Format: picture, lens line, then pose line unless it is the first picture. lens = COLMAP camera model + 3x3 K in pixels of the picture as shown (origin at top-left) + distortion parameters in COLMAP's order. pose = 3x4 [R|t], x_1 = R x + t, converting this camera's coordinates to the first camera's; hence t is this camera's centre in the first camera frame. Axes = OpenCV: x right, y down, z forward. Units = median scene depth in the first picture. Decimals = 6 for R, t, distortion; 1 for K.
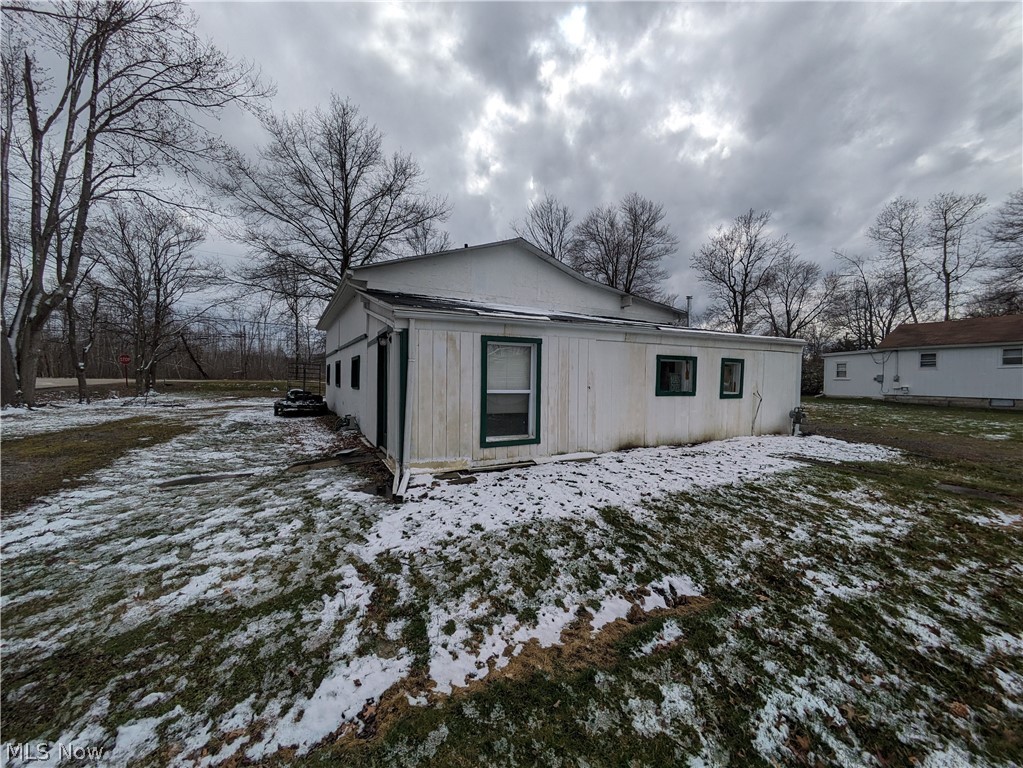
lens RADIAL K [[399.1, 0, 515.6], [0, 399.1, 386.7], [0, 0, 1]] dist [0.001175, 0.000320]
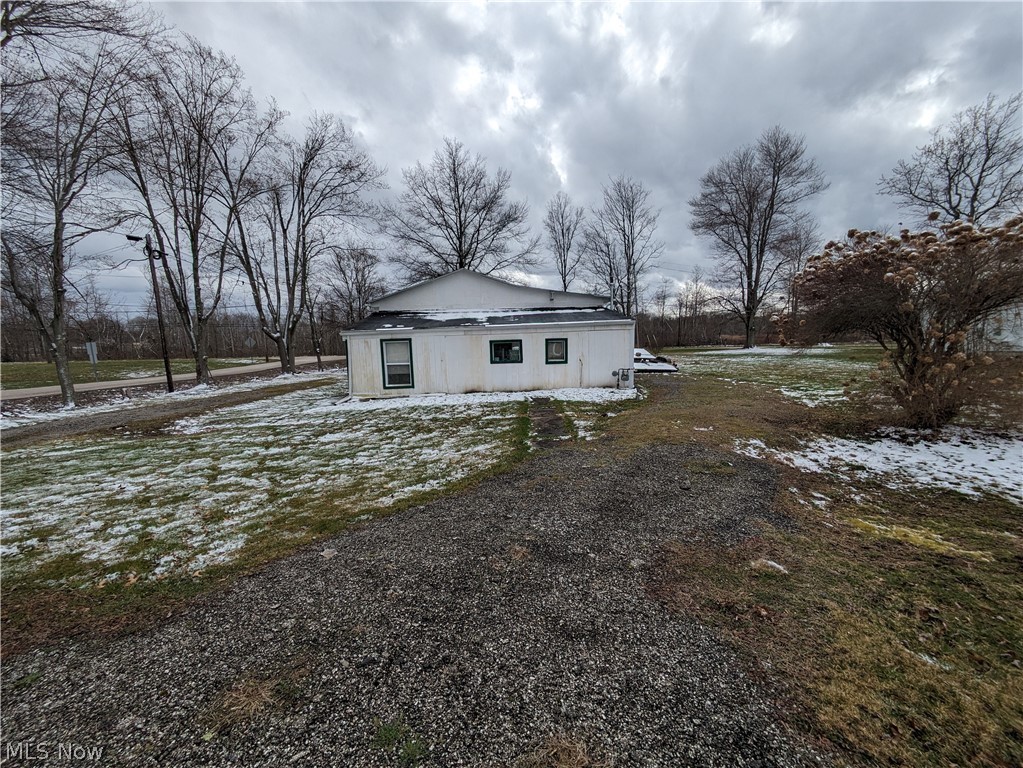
lens RADIAL K [[419.0, 0, 542.7], [0, 419.0, 383.9], [0, 0, 1]] dist [0.002068, 0.000205]
pose [[0.902484, 0.003059, -0.430712, 1.253108], [0.032187, 0.996700, 0.074521, -0.017140], [0.429518, -0.081118, 0.899408, -0.535042]]
